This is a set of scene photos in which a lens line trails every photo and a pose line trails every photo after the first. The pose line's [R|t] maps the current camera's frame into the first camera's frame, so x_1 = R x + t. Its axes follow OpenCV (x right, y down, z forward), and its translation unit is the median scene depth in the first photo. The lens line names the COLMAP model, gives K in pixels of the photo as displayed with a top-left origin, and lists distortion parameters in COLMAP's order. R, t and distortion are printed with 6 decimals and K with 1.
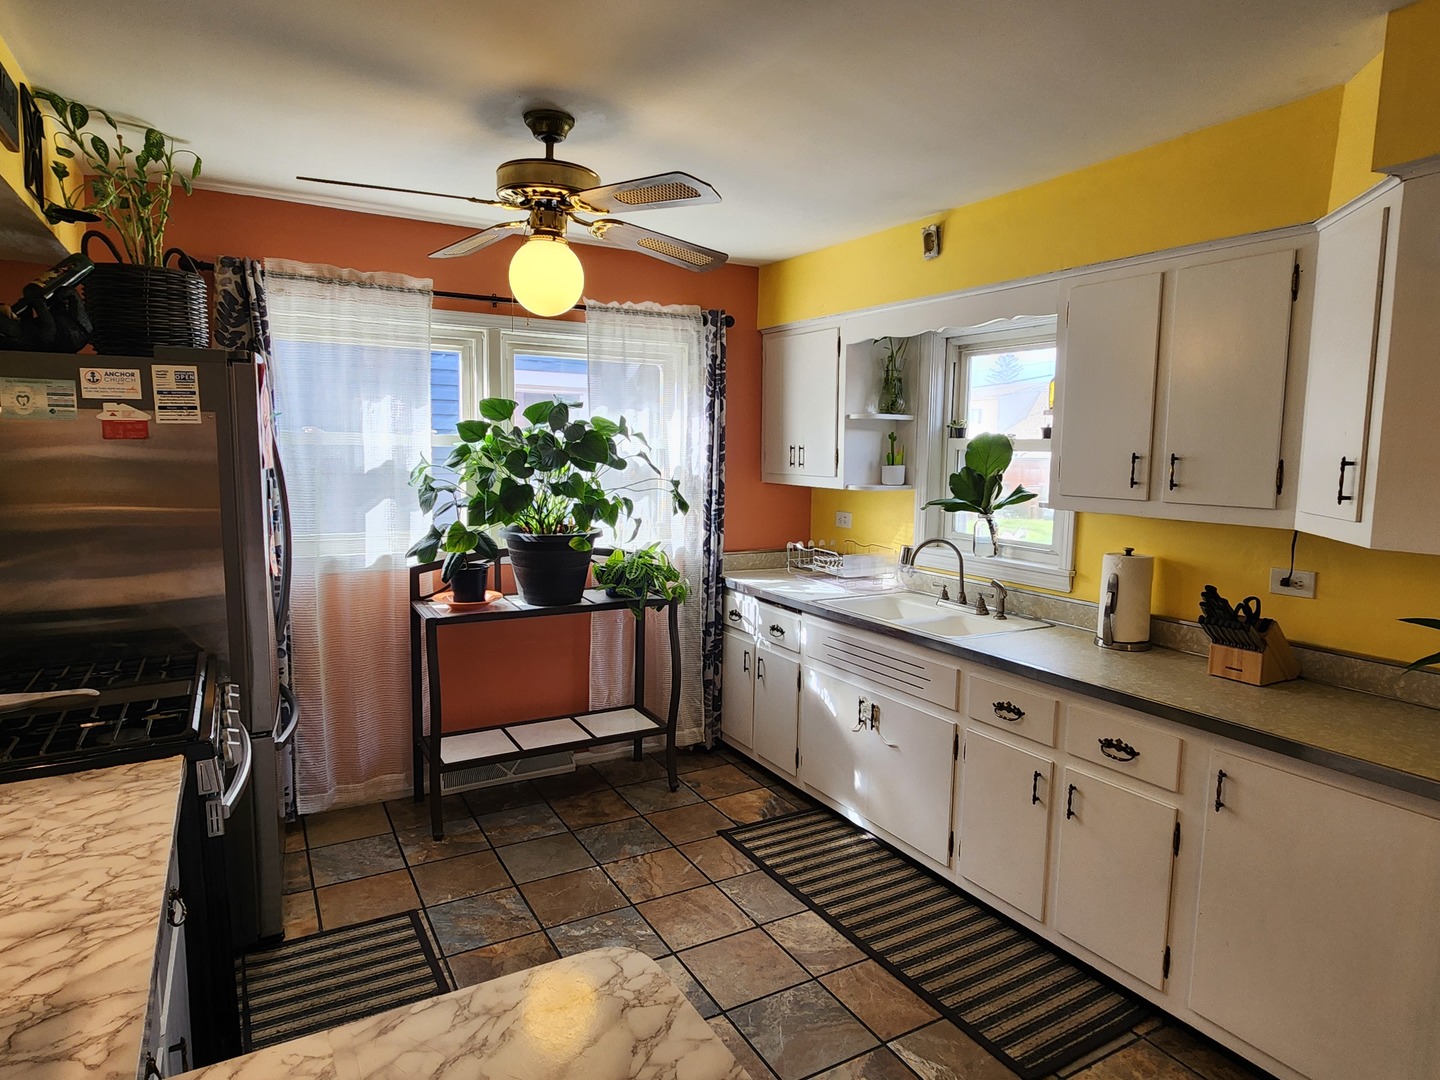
lens RADIAL K [[854.5, 0, 719.2], [0, 854.5, 542.4], [0, 0, 1]] dist [0.010517, -0.002739]
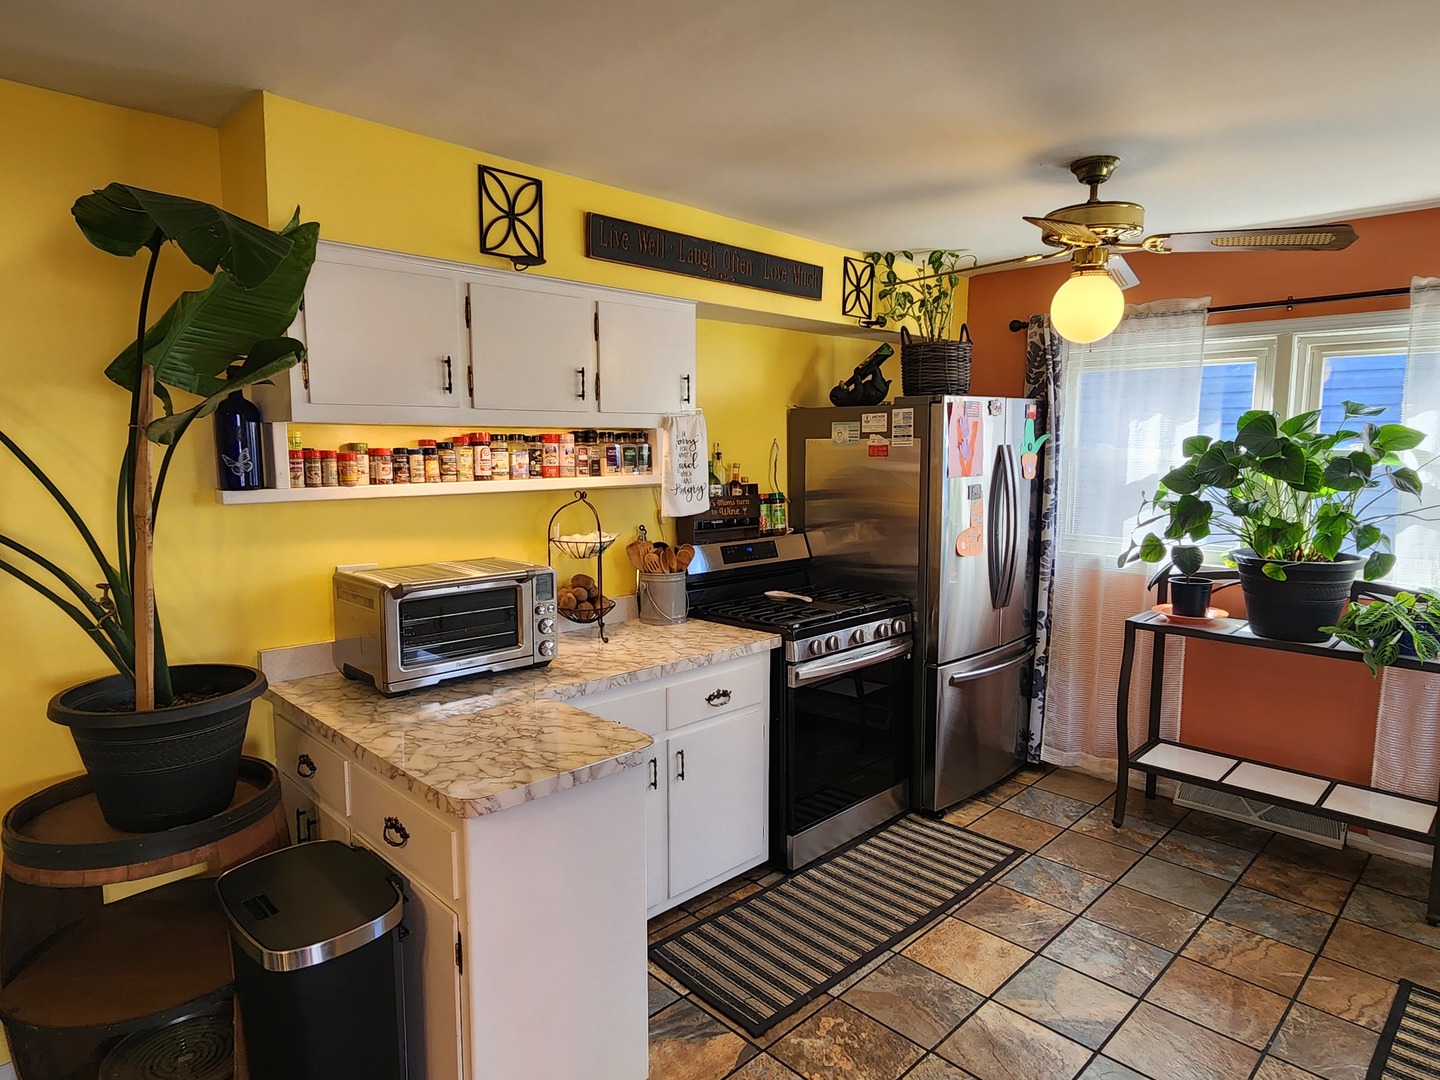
lens RADIAL K [[854.5, 0, 721.6], [0, 854.5, 539.3], [0, 0, 1]] dist [0.010517, -0.002739]
pose [[0.266755, 0.094449, -0.959125, 0.566631], [-0.108587, 0.991795, 0.067465, -0.030552], [0.957628, 0.086151, 0.274822, 0.209107]]
